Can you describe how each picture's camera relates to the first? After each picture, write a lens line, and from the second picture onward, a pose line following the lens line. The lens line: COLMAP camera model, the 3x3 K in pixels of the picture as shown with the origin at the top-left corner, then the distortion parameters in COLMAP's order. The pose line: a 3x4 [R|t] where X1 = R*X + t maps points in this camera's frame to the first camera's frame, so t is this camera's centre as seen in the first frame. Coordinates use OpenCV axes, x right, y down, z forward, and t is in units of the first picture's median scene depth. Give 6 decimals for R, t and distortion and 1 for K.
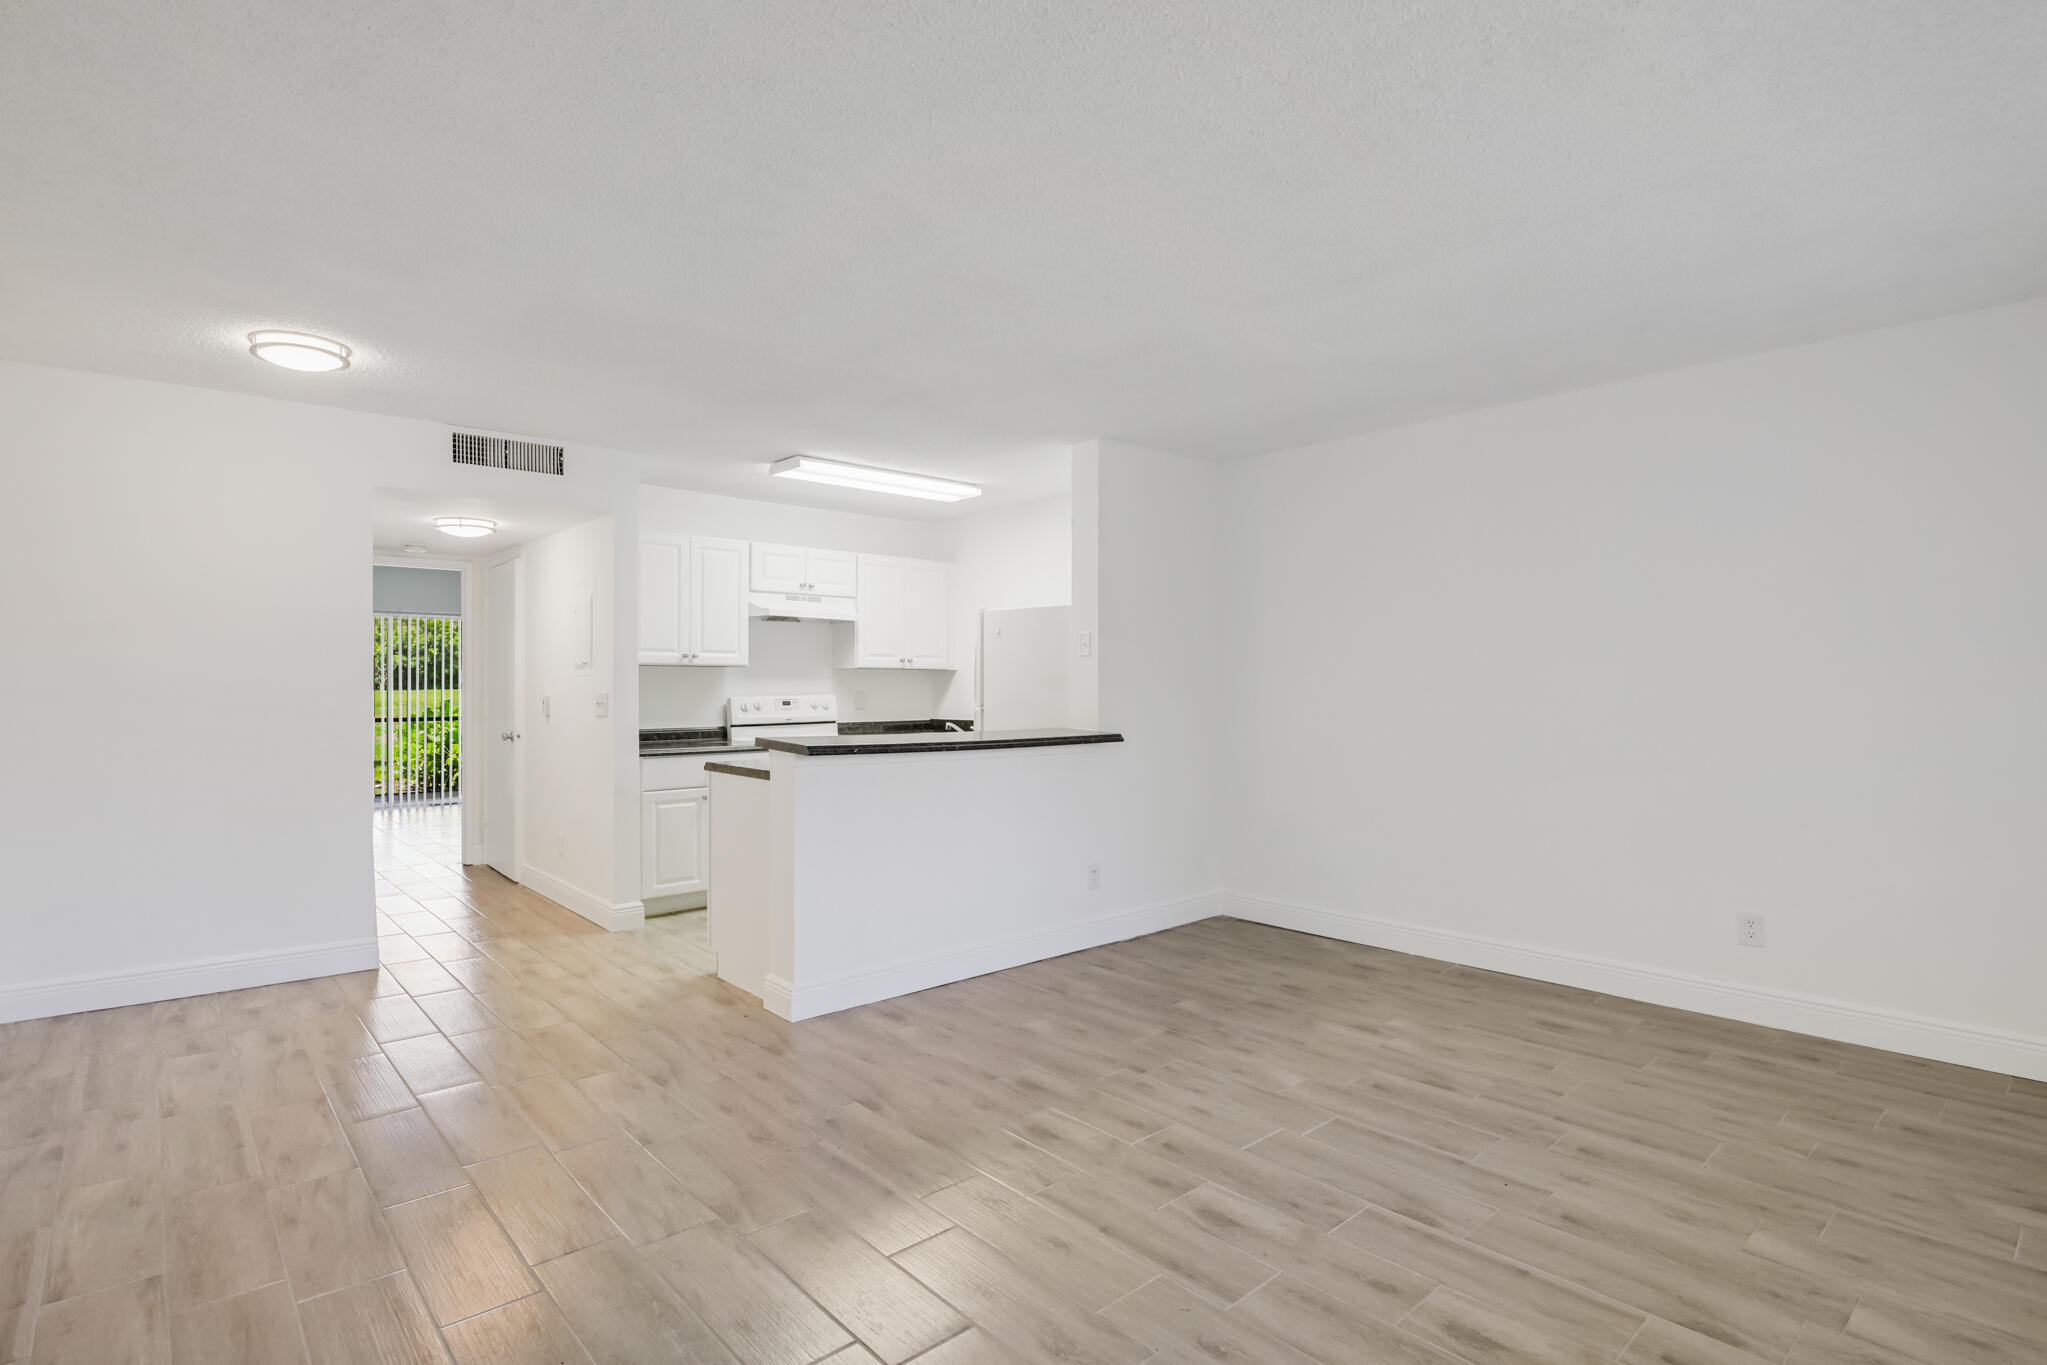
lens RADIAL K [[998.3, 0, 1019.2], [0, 998.3, 677.7], [0, 0, 1]] dist [-0.001009, -0.000009]
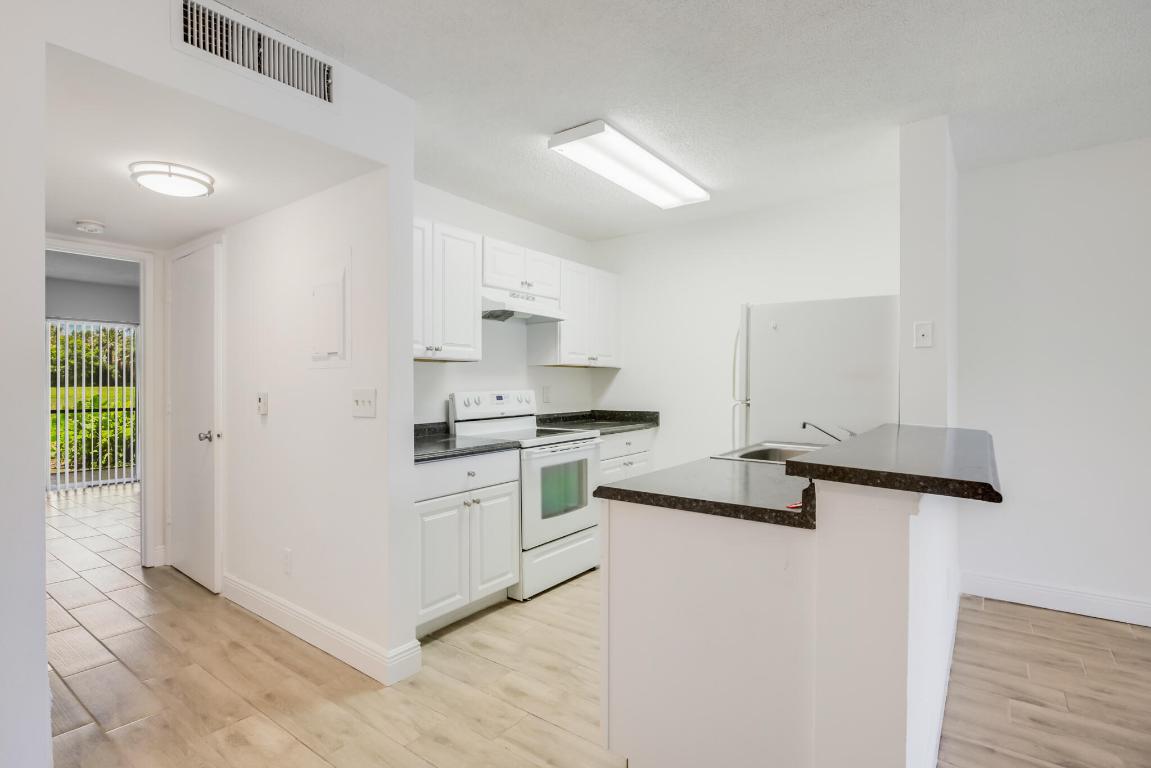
lens RADIAL K [[561.3, 0, 575.1], [0, 561.3, 381.6], [0, 0, 1]] dist [-0.001009, -0.000009]
pose [[0.979650, -0.001023, 0.200709, -0.338105], [0.000512, 0.999997, 0.002594, 0.008541], [-0.200711, -0.002438, 0.979647, 0.507764]]
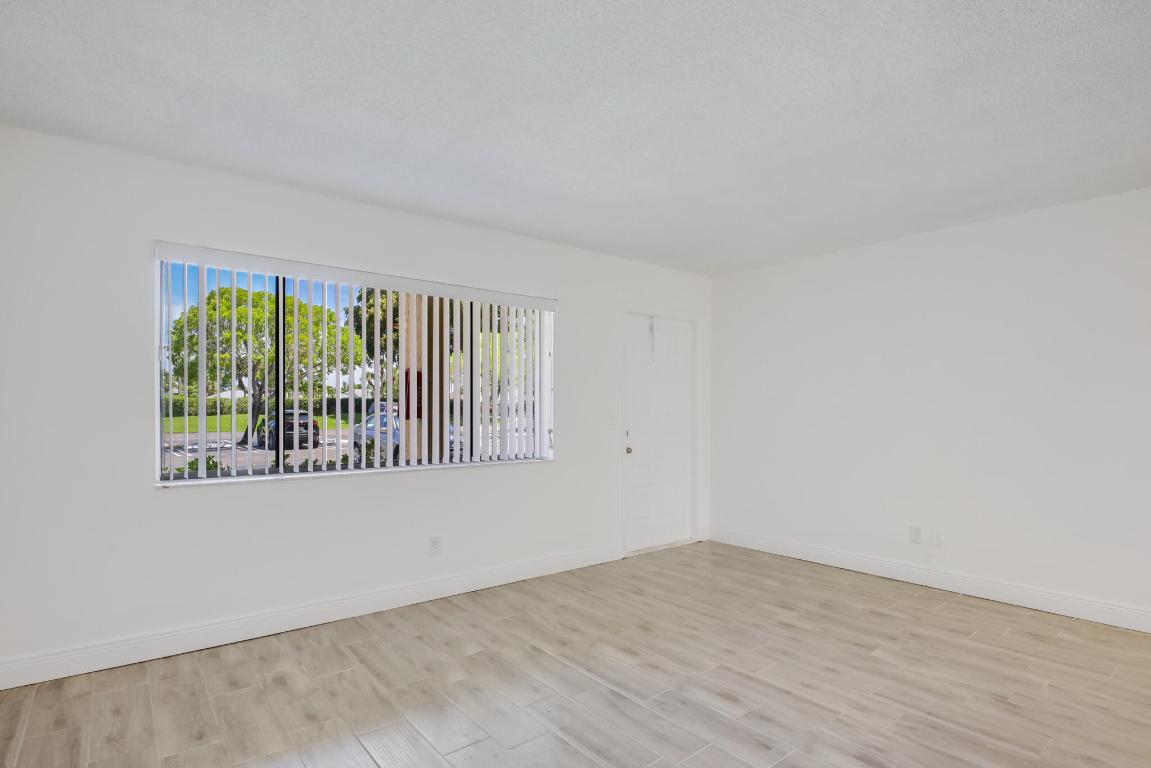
lens RADIAL K [[585.0, 0, 578.2], [0, 585.0, 389.4], [0, 0, 1]] dist [0.000014, -0.000939]
pose [[-0.998863, -0.000984, 0.047662, 0.188393], [-0.002388, 0.999565, -0.029403, 0.005534], [-0.047613, -0.029483, -0.998431, 0.933716]]
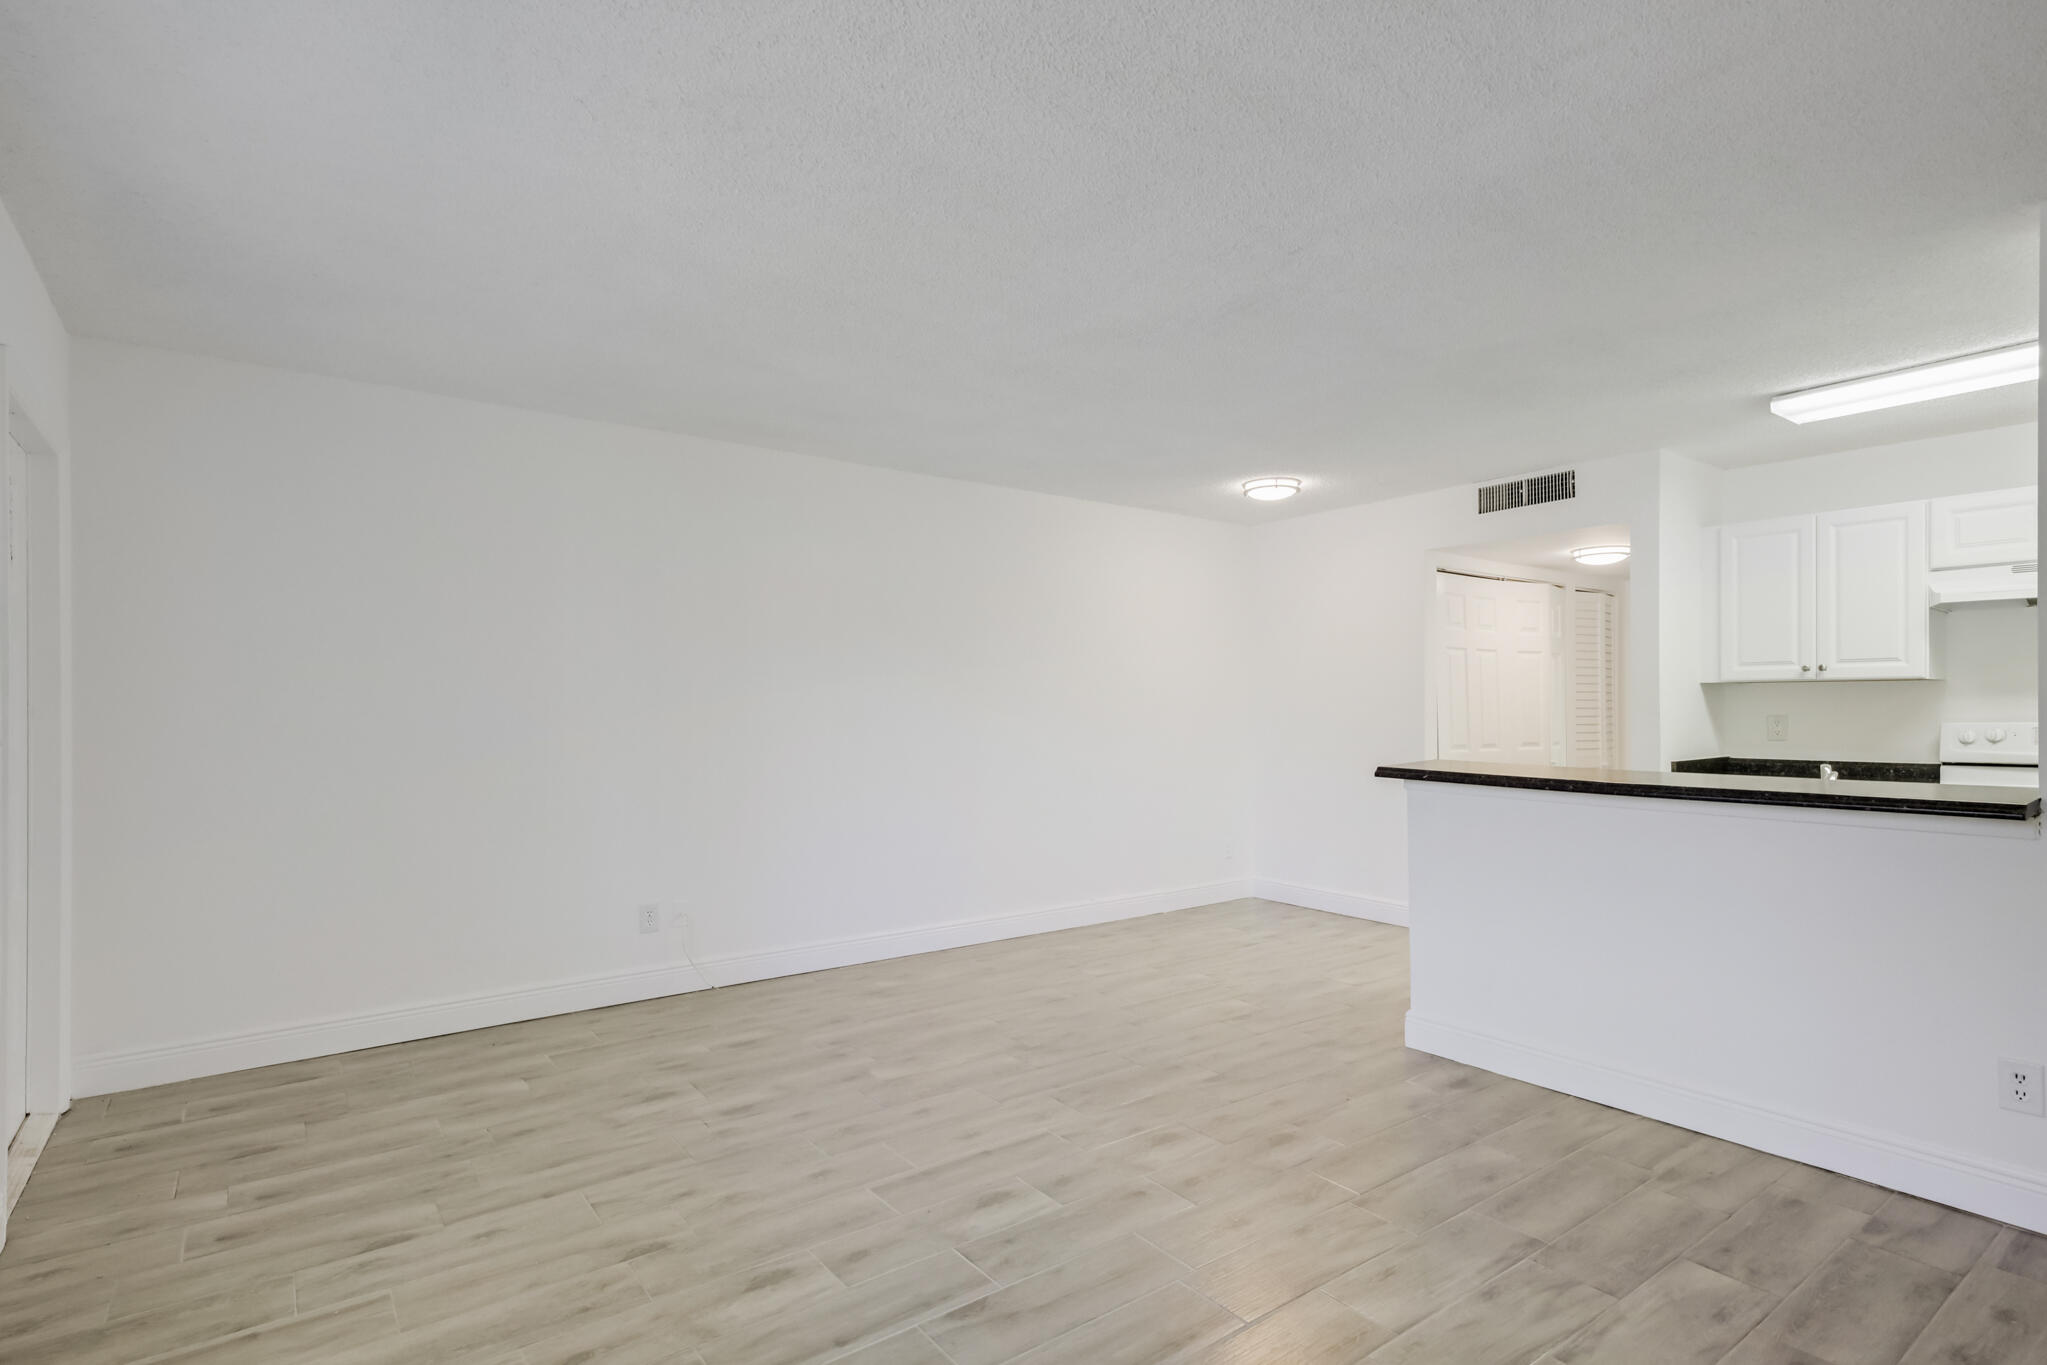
lens RADIAL K [[1040.4, 0, 1036.5], [0, 1040.4, 694.4], [0, 0, 1]] dist [0.000014, -0.000939]
pose [[-0.079048, -0.013642, -0.996777, 0.581381], [0.002170, 0.999902, -0.013857, 0.008776], [0.996868, -0.003258, -0.079011, 0.506074]]
